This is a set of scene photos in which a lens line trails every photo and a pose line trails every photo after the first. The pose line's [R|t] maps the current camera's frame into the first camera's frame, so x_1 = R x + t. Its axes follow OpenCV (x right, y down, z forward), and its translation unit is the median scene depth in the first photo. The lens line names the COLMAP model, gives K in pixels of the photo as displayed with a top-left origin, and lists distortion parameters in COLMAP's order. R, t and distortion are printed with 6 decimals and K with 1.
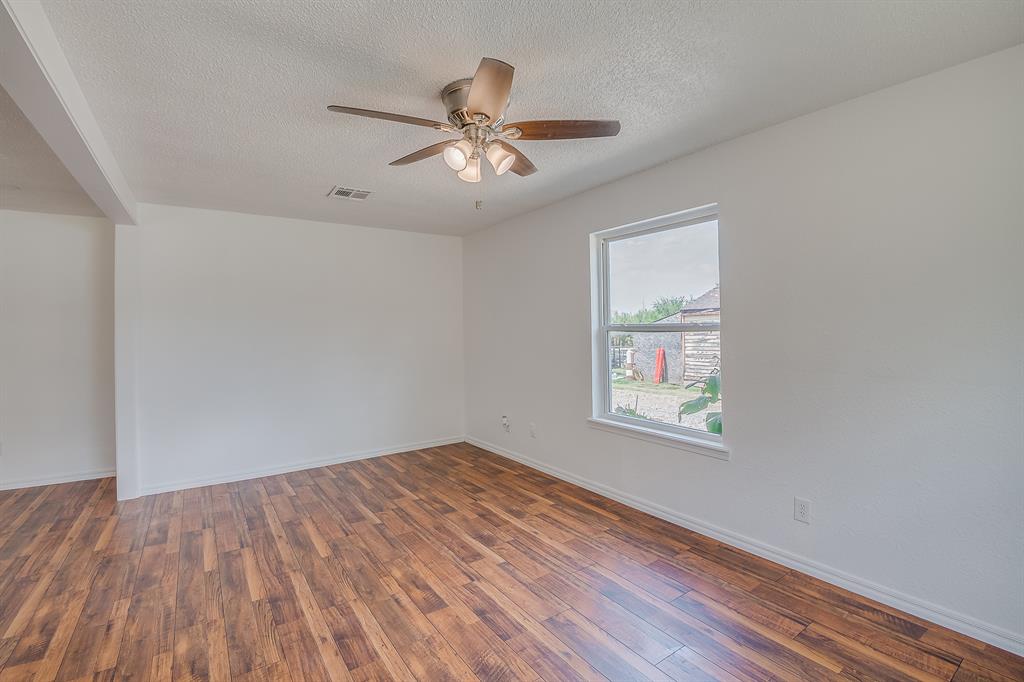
lens RADIAL K [[460.5, 0, 510.4], [0, 460.5, 325.2], [0, 0, 1]] dist [-0.003329, -0.019169]
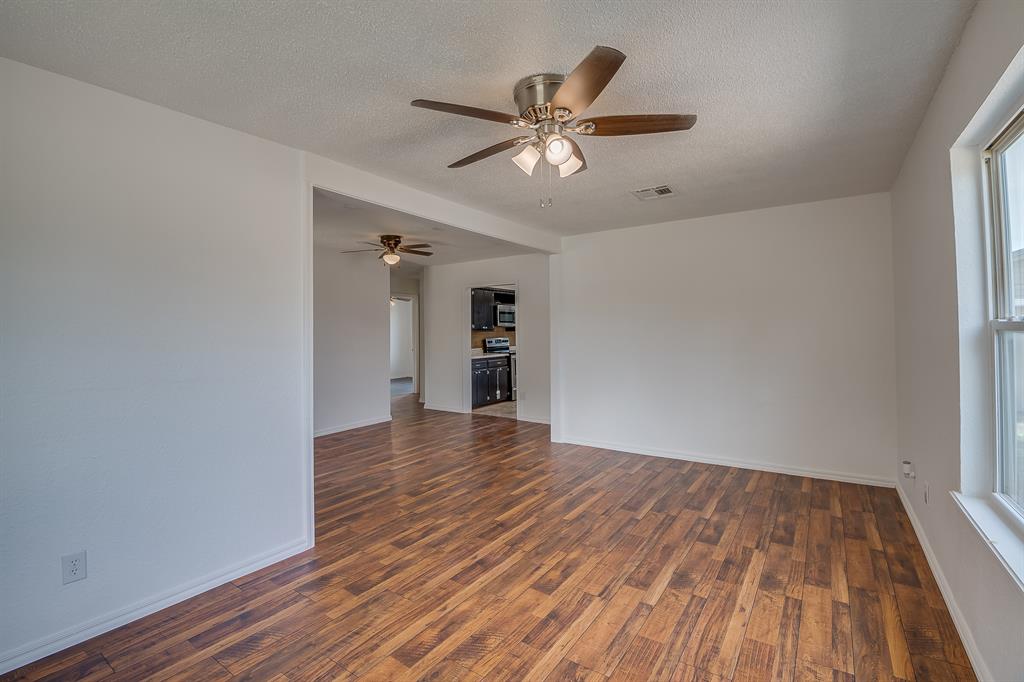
lens RADIAL K [[460.5, 0, 510.4], [0, 460.5, 325.2], [0, 0, 1]] dist [-0.003329, -0.019169]
pose [[0.361623, 0.003005, -0.932319, 0.652970], [0.009669, 0.999929, 0.006973, -0.004106], [0.932274, -0.011536, 0.361568, 0.450445]]
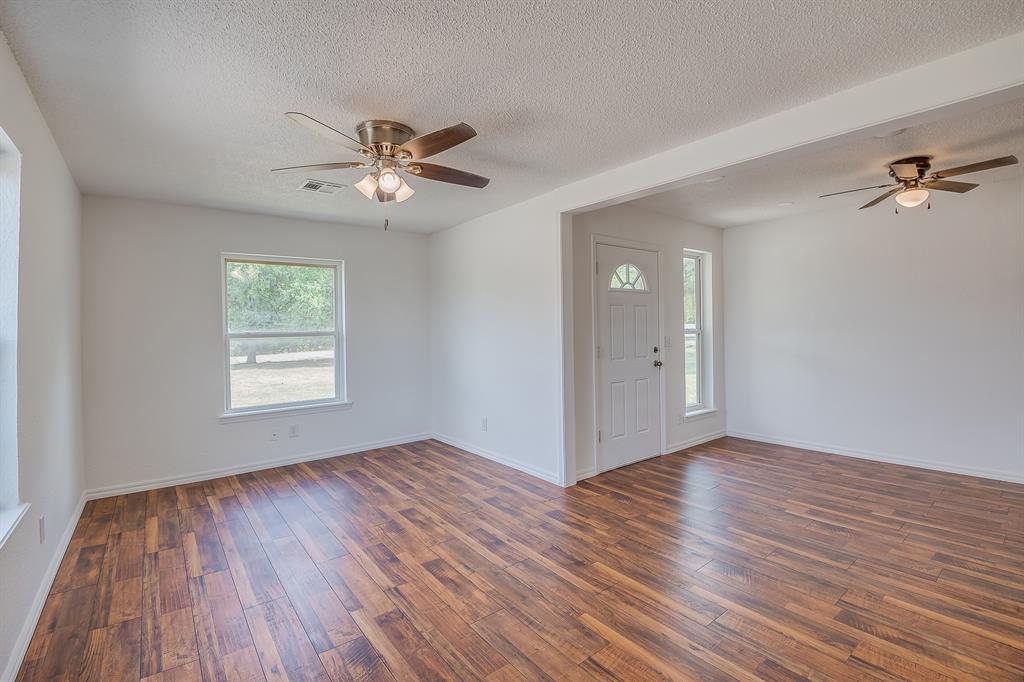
lens RADIAL K [[460.5, 0, 510.4], [0, 460.5, 325.2], [0, 0, 1]] dist [-0.003329, -0.019169]
pose [[-0.997646, 0.030643, -0.061339, -0.252123], [0.031007, 0.999507, -0.004992, 0.017933], [0.061156, -0.006883, -0.998104, 1.781928]]
